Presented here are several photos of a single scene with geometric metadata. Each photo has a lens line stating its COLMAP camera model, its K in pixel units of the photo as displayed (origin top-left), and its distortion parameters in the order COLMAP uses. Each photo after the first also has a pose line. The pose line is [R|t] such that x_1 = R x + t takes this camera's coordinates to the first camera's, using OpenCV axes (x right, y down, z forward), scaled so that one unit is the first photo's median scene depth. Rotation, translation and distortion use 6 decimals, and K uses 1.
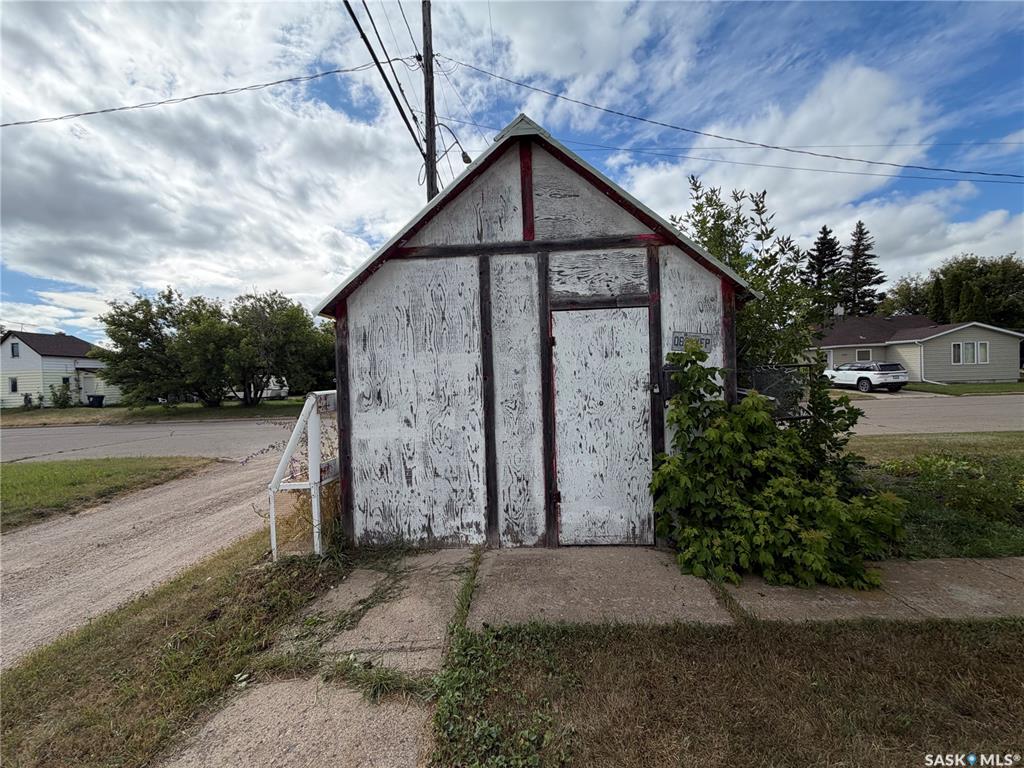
lens RADIAL K [[406.1, 0, 508.9], [0, 406.1, 384.6], [0, 0, 1]] dist [-0.000535, -0.000430]
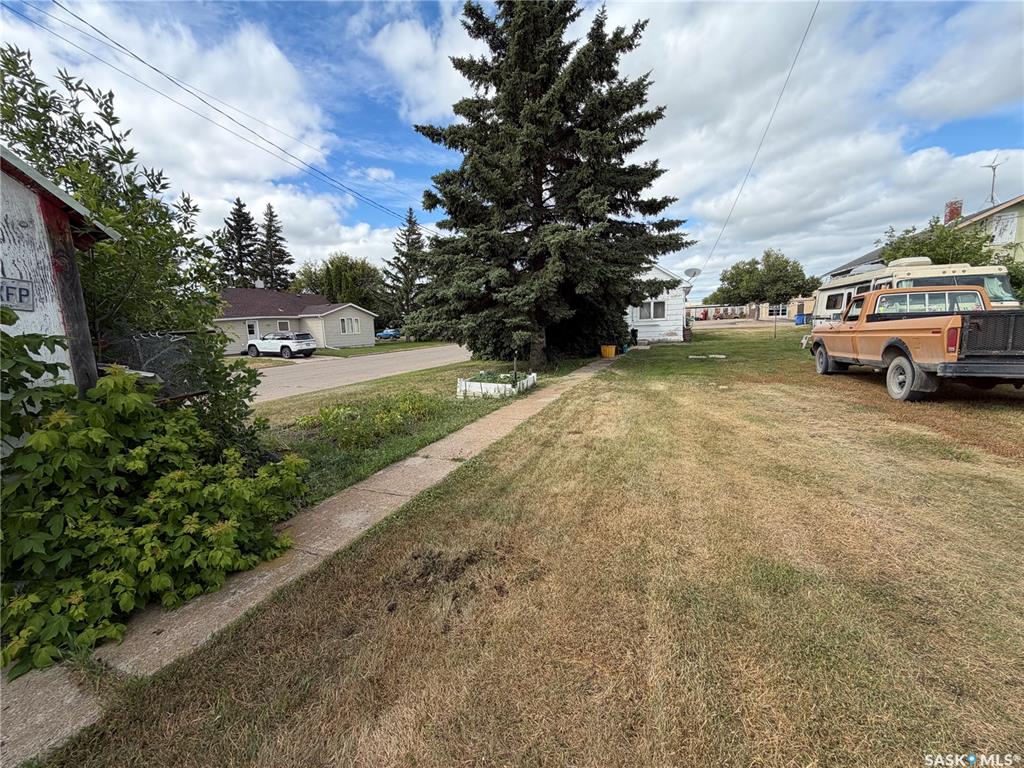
lens RADIAL K [[406.1, 0, 511.7], [0, 406.1, 385.0], [0, 0, 1]] dist [-0.000535, -0.000430]
pose [[0.343223, -0.115834, 0.932084, 0.150498], [0.046384, 0.993246, 0.106355, 0.003580], [-0.938108, 0.006731, 0.346278, 0.083672]]
